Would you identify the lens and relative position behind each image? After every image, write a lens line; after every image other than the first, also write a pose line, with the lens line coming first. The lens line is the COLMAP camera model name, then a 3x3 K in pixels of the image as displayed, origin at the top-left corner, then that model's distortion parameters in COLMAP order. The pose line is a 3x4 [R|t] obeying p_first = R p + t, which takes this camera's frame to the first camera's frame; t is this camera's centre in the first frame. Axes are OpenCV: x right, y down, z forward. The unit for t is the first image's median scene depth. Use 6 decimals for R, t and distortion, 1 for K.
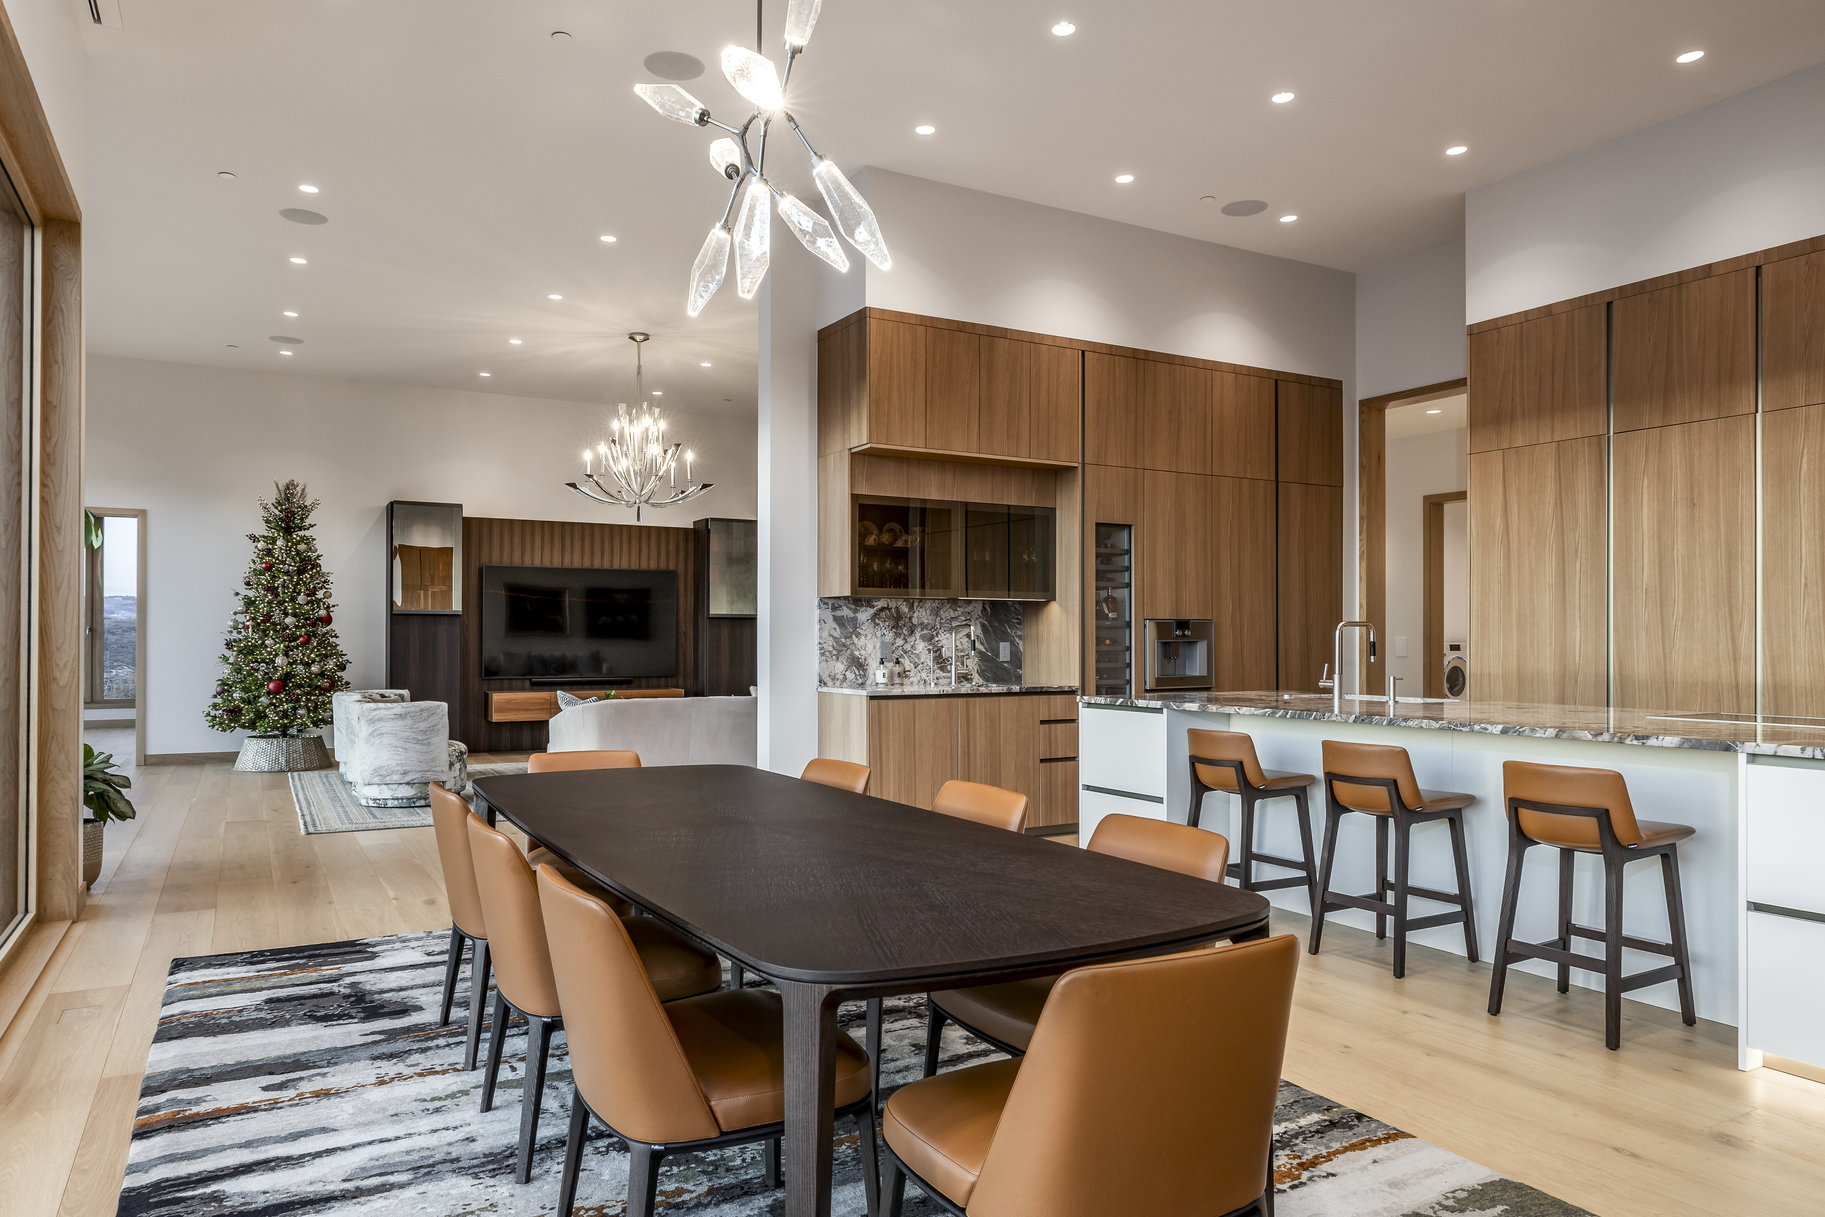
lens RADIAL K [[1153.7, 0, 914.3], [0, 1153.7, 624.4], [0, 0, 1]] dist [0.008701, 0.002462]
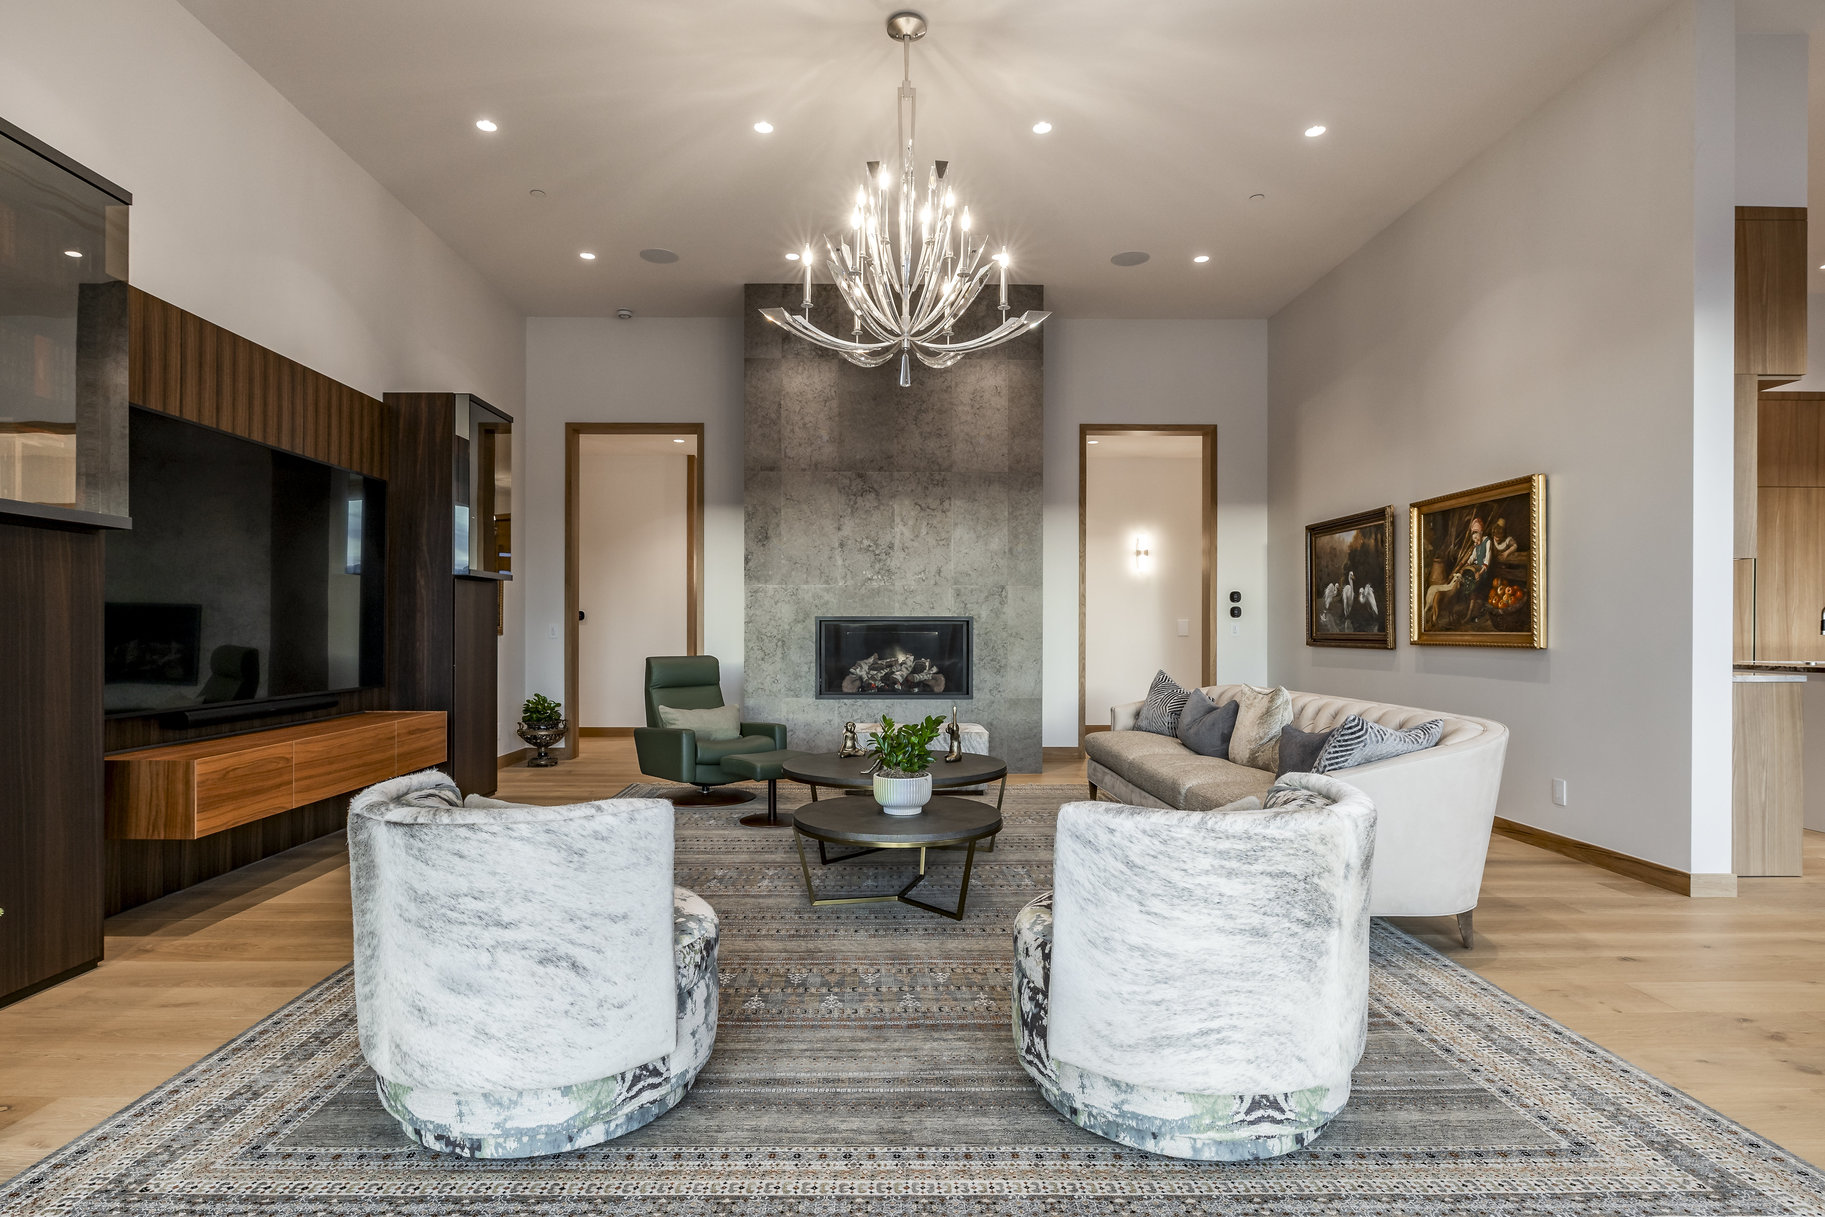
lens RADIAL K [[916.8, 0, 912.6], [0, 916.8, 623.9], [0, 0, 1]] dist [-0.003631, 0.001603]
pose [[0.486585, 0.002899, 0.873628, -0.565235], [-0.012541, 0.999915, 0.003666, 0.016115], [-0.873543, -0.012740, 0.486580, 0.751725]]
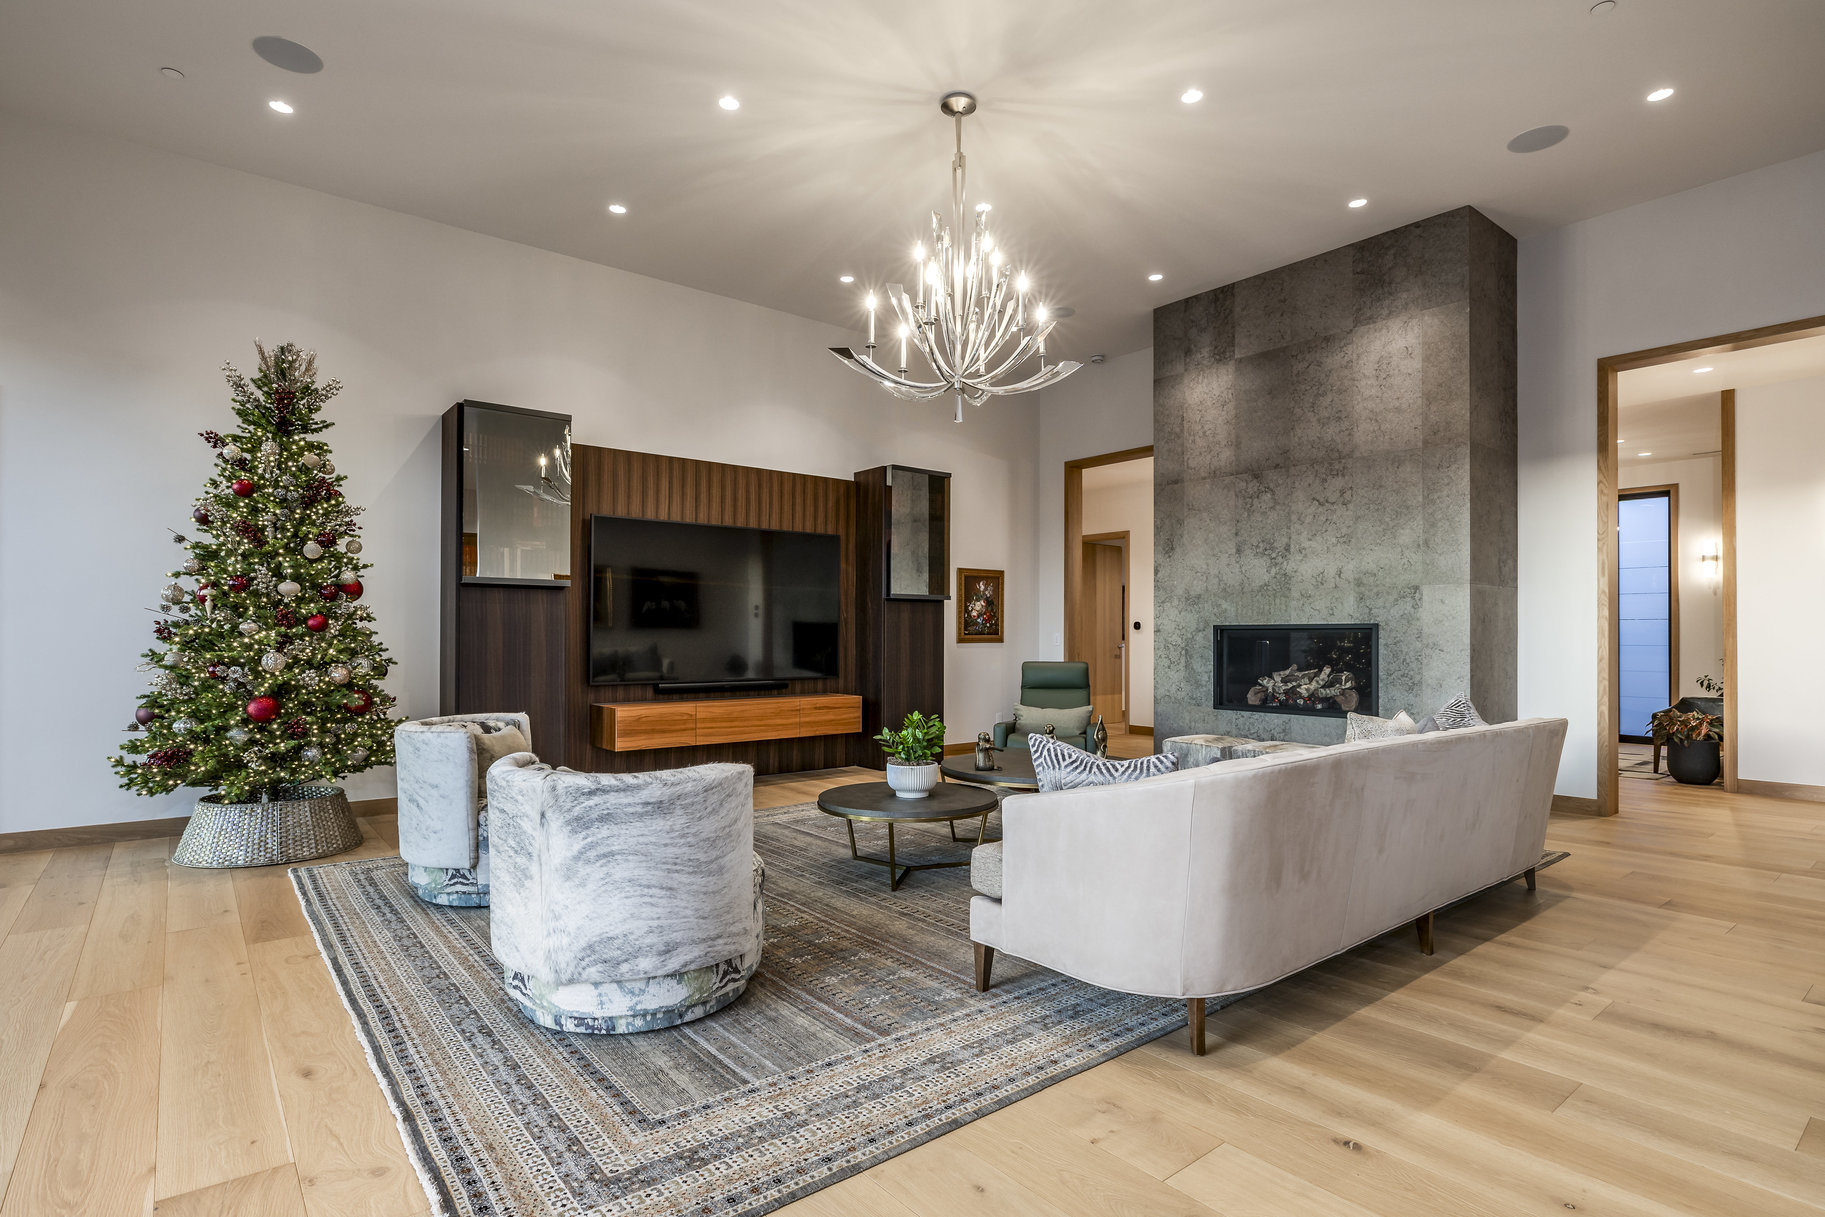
lens RADIAL K [[916.8, 0, 953.5], [0, 916.8, 623.1], [0, 0, 1]] dist [-0.003631, 0.001603]
pose [[0.984075, 0.002070, 0.177744, -0.302343], [-0.002087, 0.999998, -0.000086, 0.012657], [-0.177744, -0.000286, 0.984077, 0.509495]]
